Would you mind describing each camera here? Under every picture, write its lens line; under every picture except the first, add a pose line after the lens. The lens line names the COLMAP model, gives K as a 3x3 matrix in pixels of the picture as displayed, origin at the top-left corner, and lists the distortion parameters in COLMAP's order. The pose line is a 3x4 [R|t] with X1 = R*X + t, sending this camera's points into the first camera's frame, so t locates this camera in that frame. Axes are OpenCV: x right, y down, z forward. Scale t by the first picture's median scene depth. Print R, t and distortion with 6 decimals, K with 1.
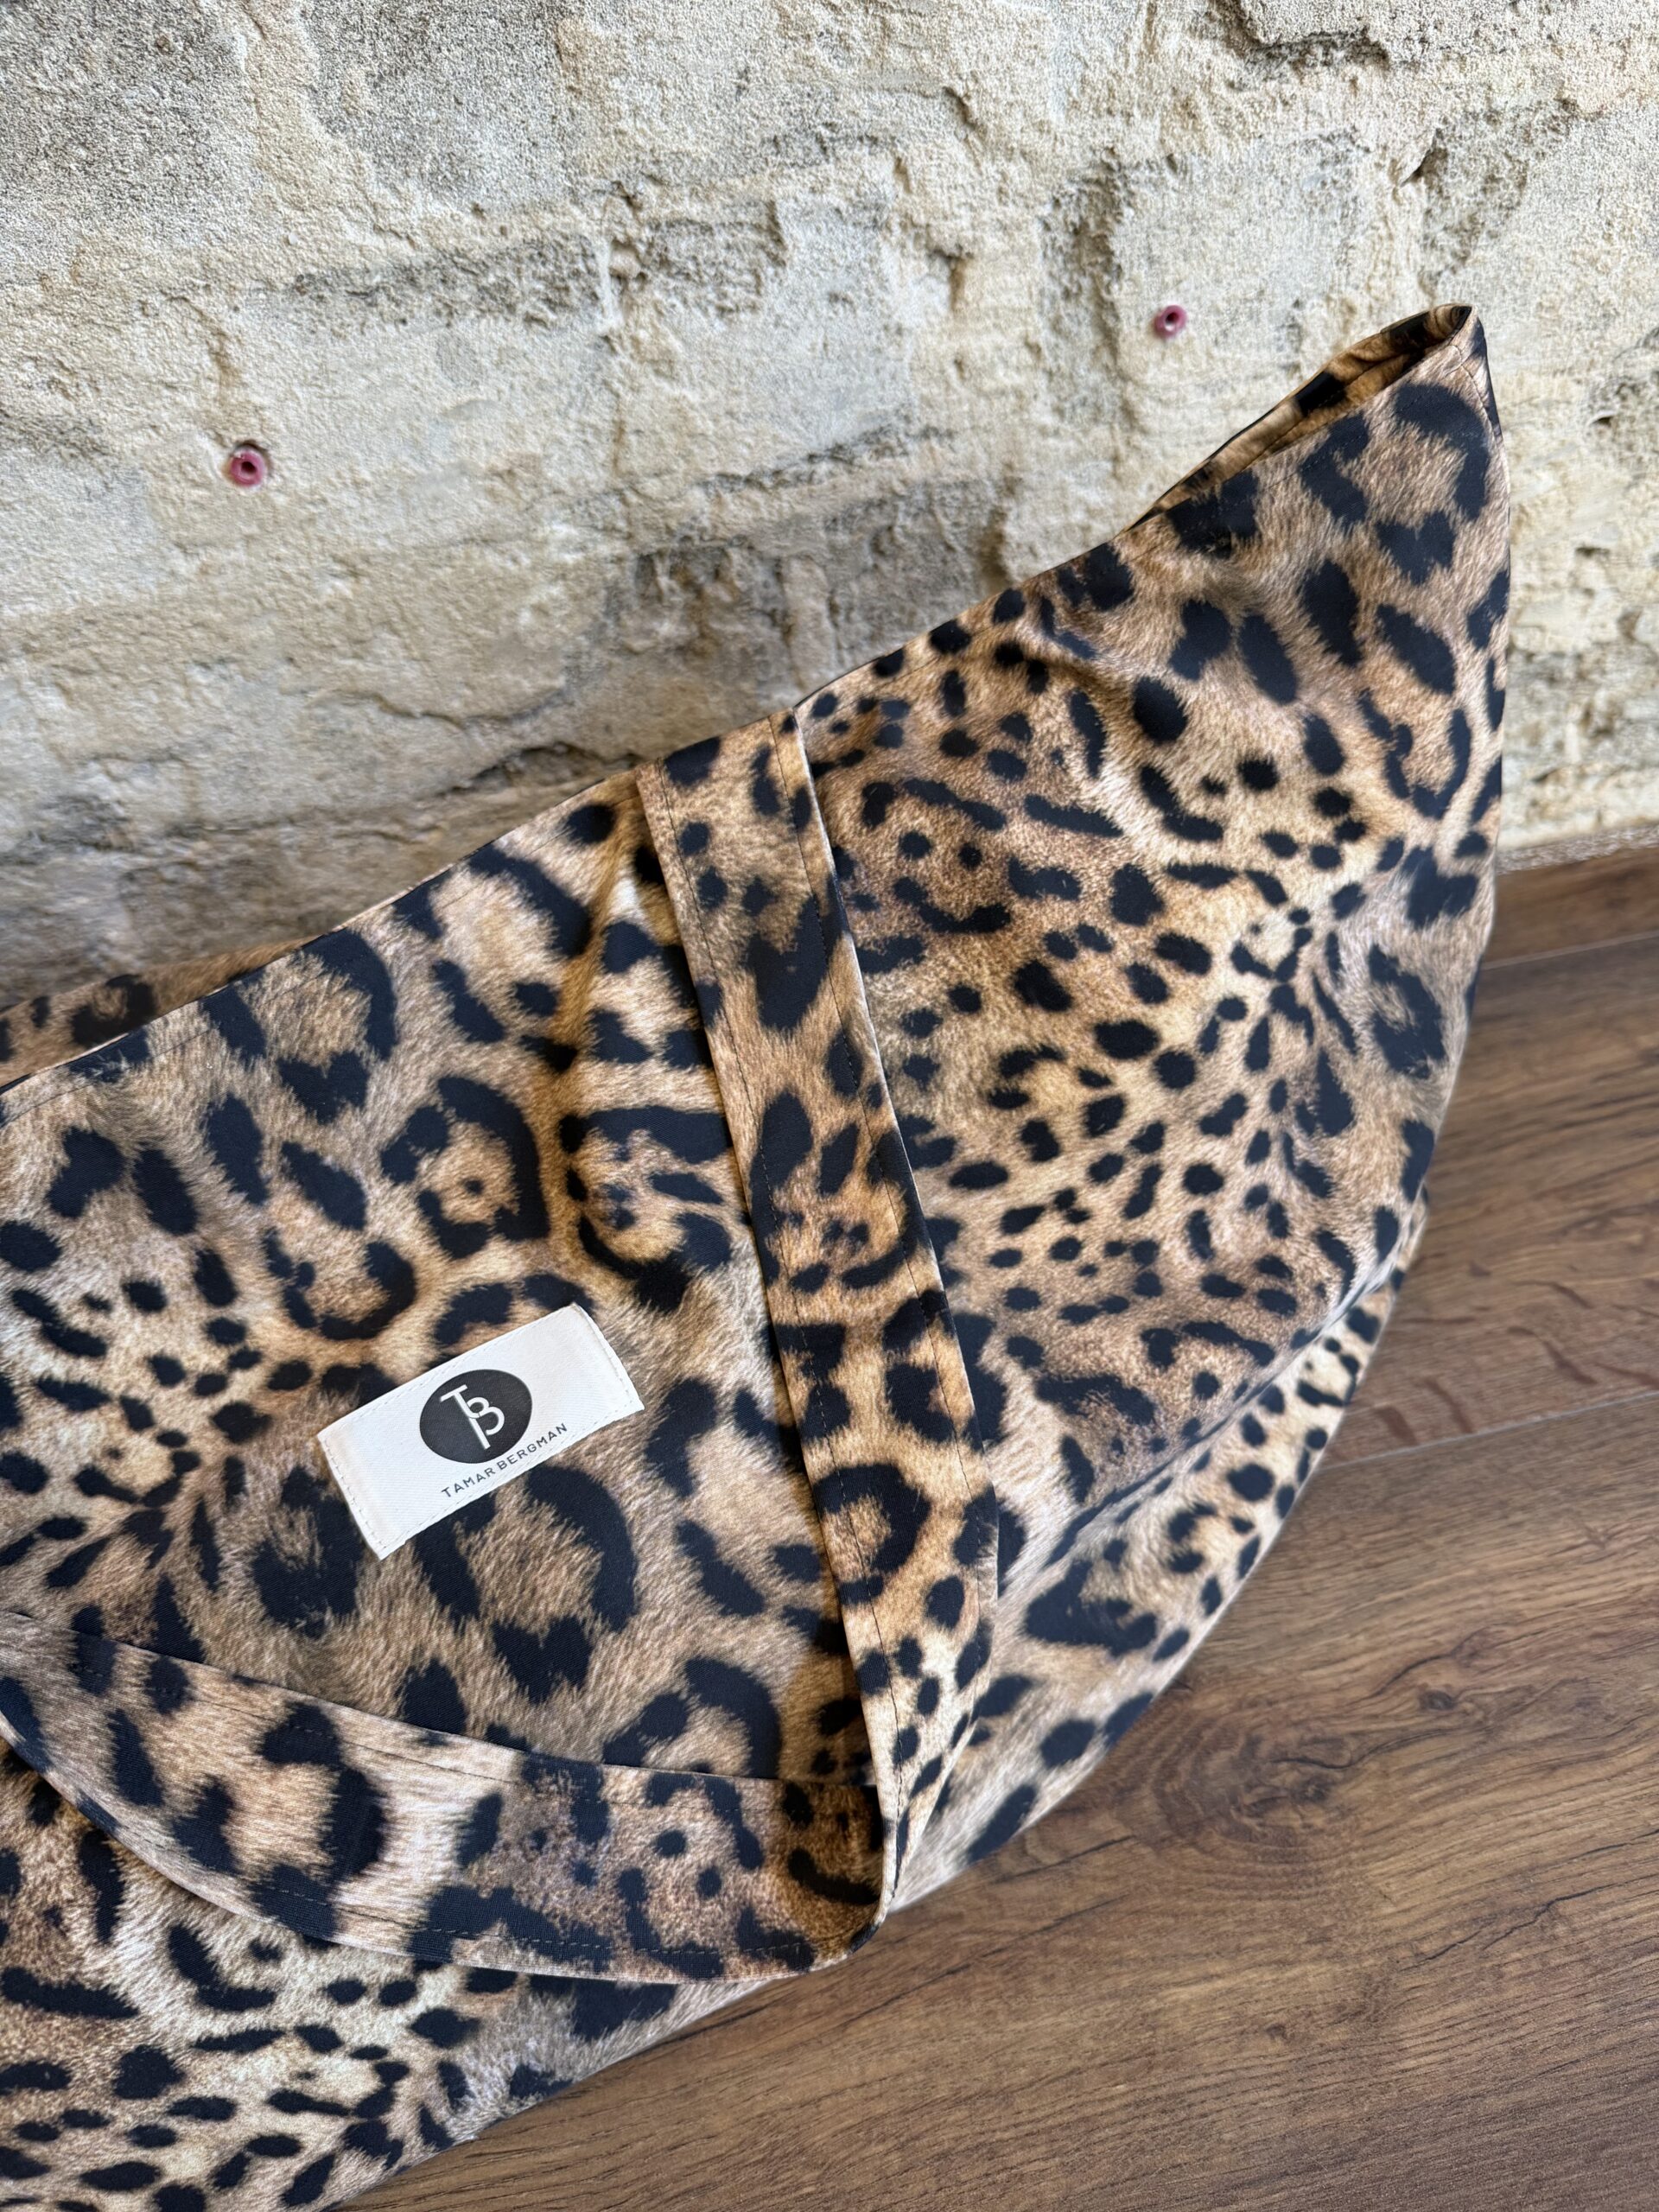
lens RADIAL K [[1606.9, 0, 823.8], [0, 1606.9, 1109.1], [0, 0, 1]] dist [-0.032439, 0.012667]
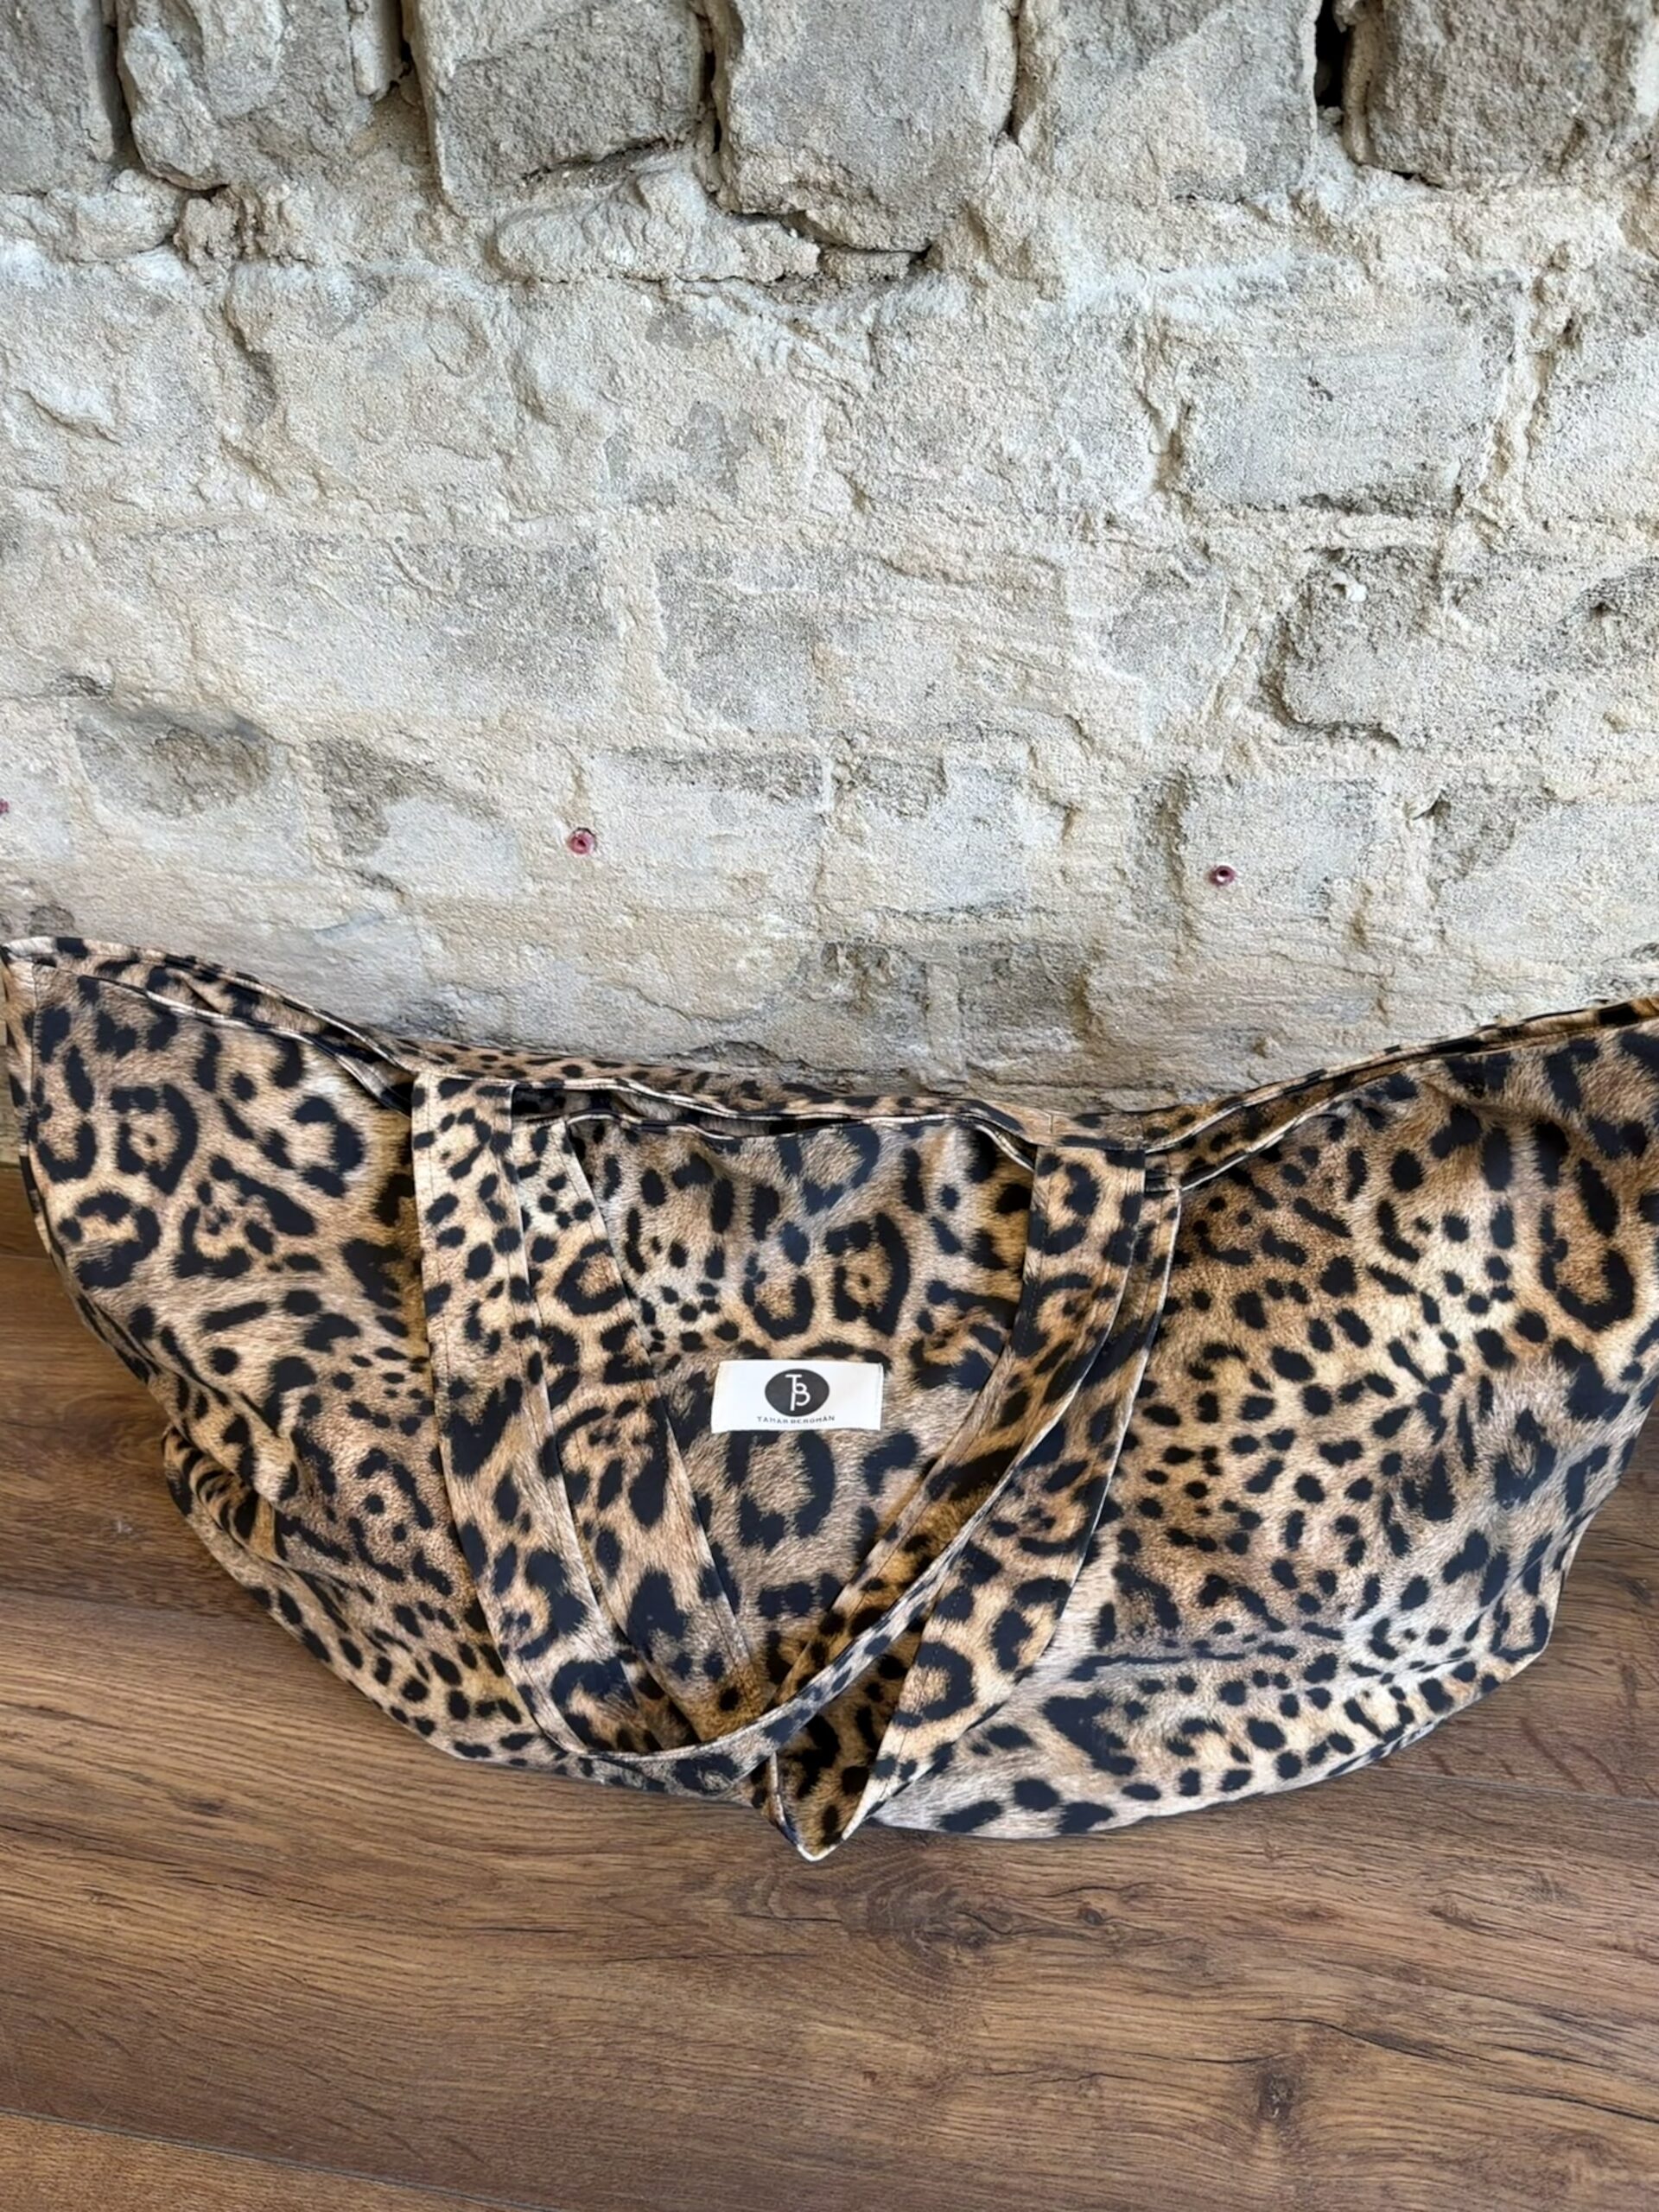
lens RADIAL K [[1678.7, 0, 834.4], [0, 1678.7, 1088.8], [0, 0, 1]] dist [0.181921, -0.423004]
pose [[0.934719, 0.256110, -0.246389, 0.338420], [-0.278234, 0.958699, -0.059007, -0.147881], [0.221100, 0.123709, 0.967373, -0.511502]]
